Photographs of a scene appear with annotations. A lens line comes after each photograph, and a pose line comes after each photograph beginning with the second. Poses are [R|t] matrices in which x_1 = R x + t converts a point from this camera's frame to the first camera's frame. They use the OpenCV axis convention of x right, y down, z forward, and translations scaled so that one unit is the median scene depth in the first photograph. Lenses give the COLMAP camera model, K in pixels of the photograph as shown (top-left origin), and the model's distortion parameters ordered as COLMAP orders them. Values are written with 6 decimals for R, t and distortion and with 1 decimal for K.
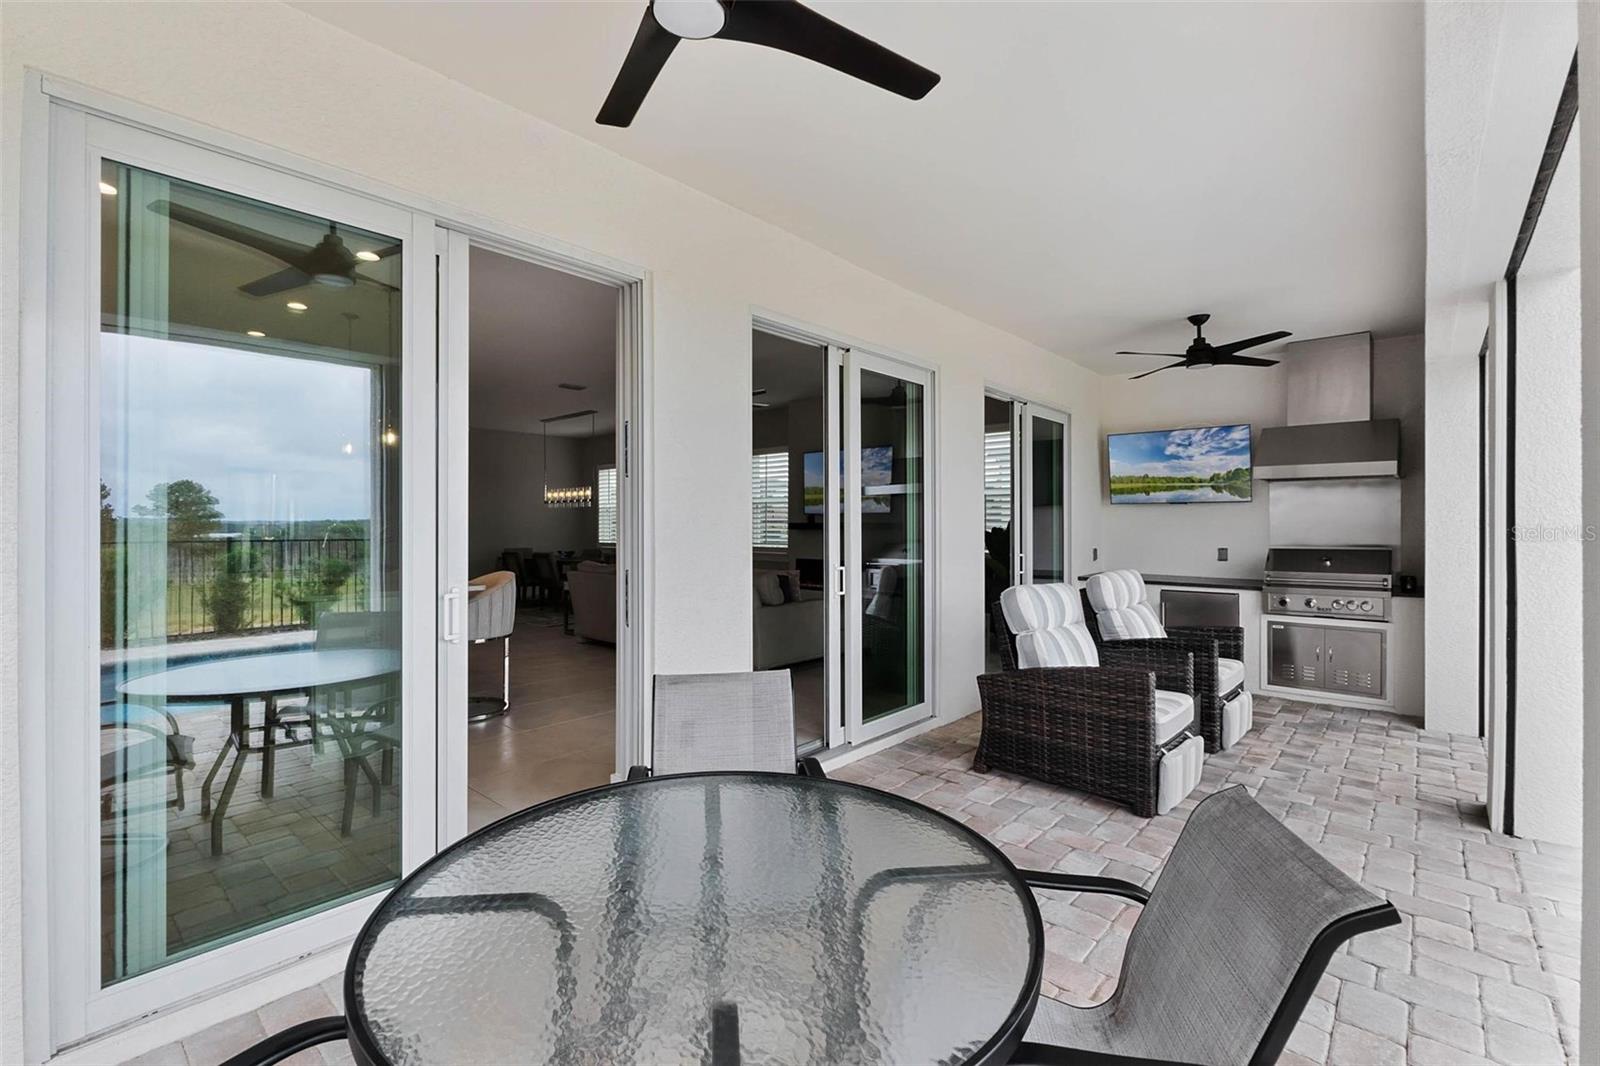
lens RADIAL K [[700.9, 0, 794.4], [0, 700.9, 527.5], [0, 0, 1]] dist [-0.007910, -0.000060]
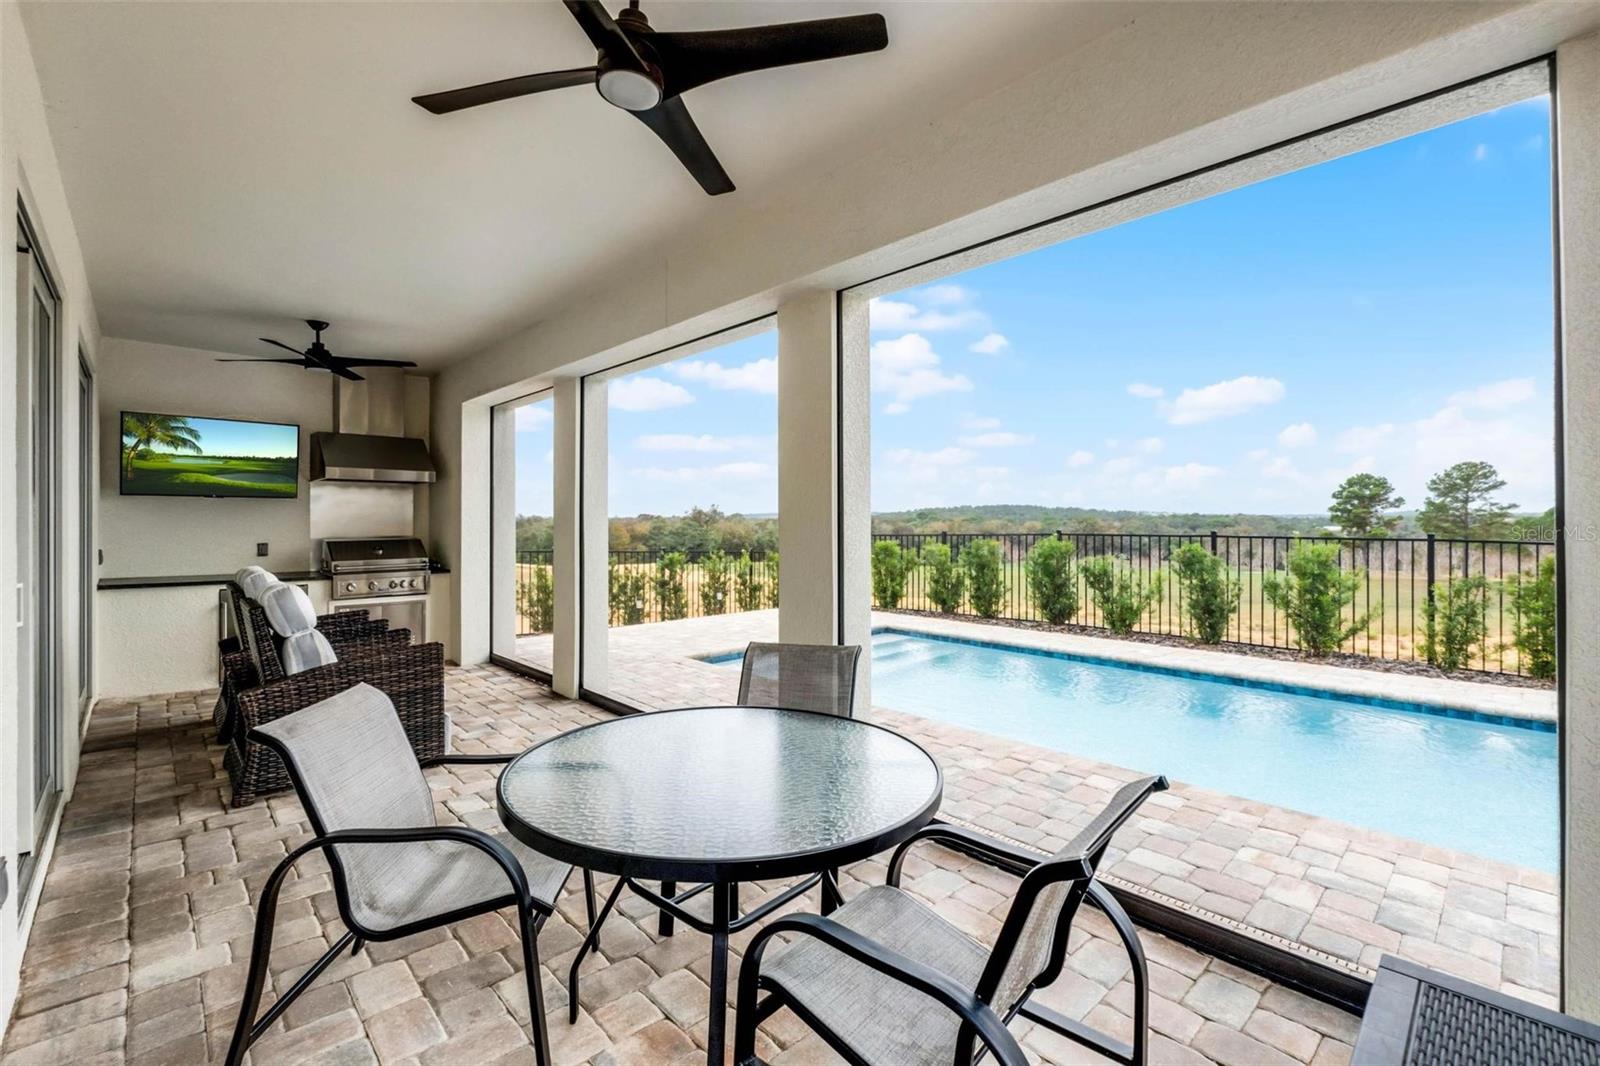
lens RADIAL K [[700.9, 0, 789.9], [0, 700.9, 517.5], [0, 0, 1]] dist [-0.007910, -0.000060]
pose [[0.096450, 0.006789, 0.995315, -0.397657], [0.004658, 0.999963, -0.007272, 0.004114], [-0.995327, 0.005337, 0.096415, 0.189821]]
